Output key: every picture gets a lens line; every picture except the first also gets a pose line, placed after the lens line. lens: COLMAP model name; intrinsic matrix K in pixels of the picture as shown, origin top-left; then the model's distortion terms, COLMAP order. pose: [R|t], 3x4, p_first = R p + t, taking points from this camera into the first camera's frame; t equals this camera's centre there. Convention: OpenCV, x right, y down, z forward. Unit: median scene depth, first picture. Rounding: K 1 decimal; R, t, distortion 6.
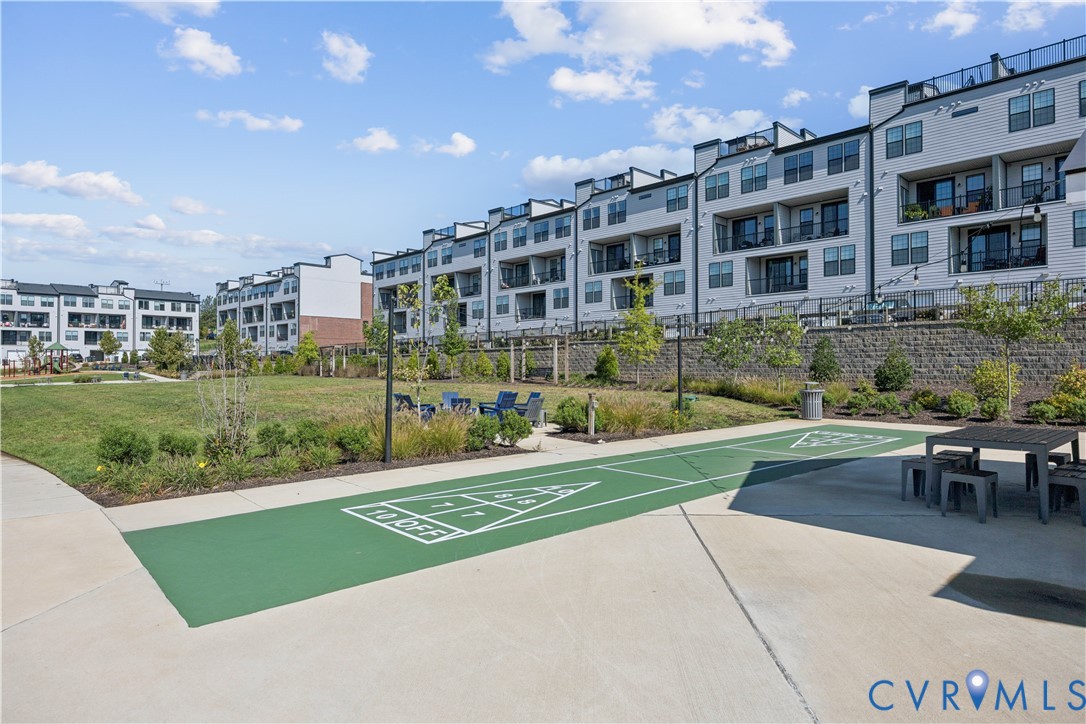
lens RADIAL K [[639.4, 0, 543.0], [0, 639.4, 362.0], [0, 0, 1]] dist [0.000821, 0.000349]
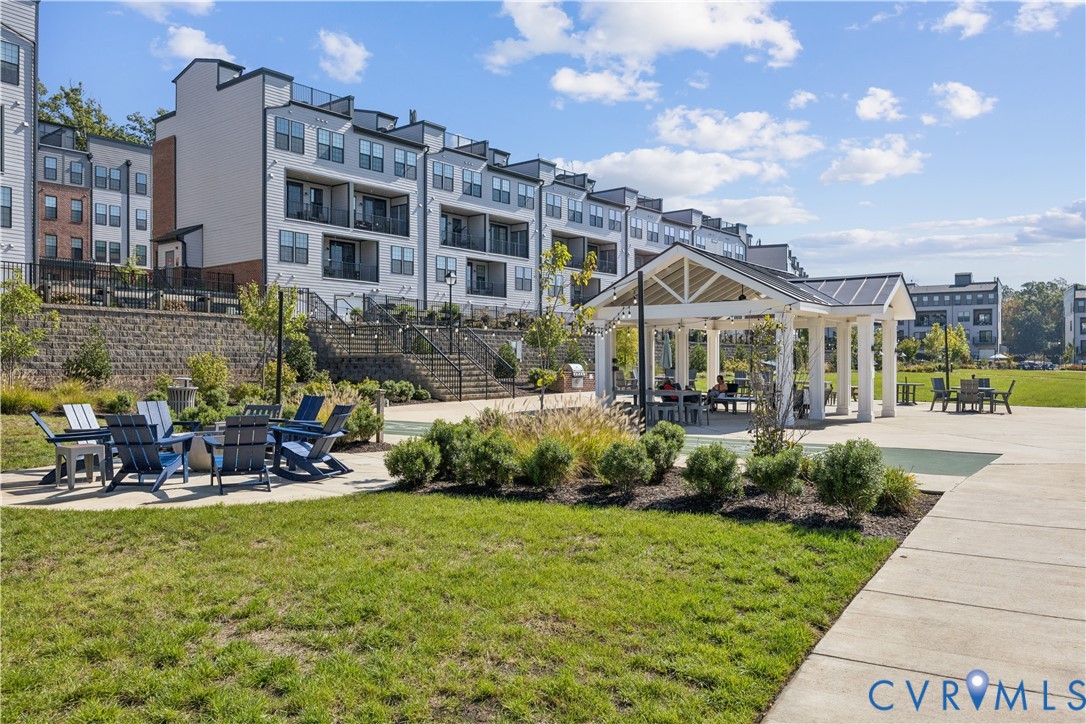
lens RADIAL K [[825.6, 0, 543.0], [0, 825.6, 362.0], [0, 0, 1]] dist [-0.001579, -0.001696]
pose [[-0.214912, 0.006525, 0.976612, -0.961867], [-0.009088, 0.999921, -0.008680, 0.023218], [-0.976591, -0.010741, -0.214836, 1.066668]]
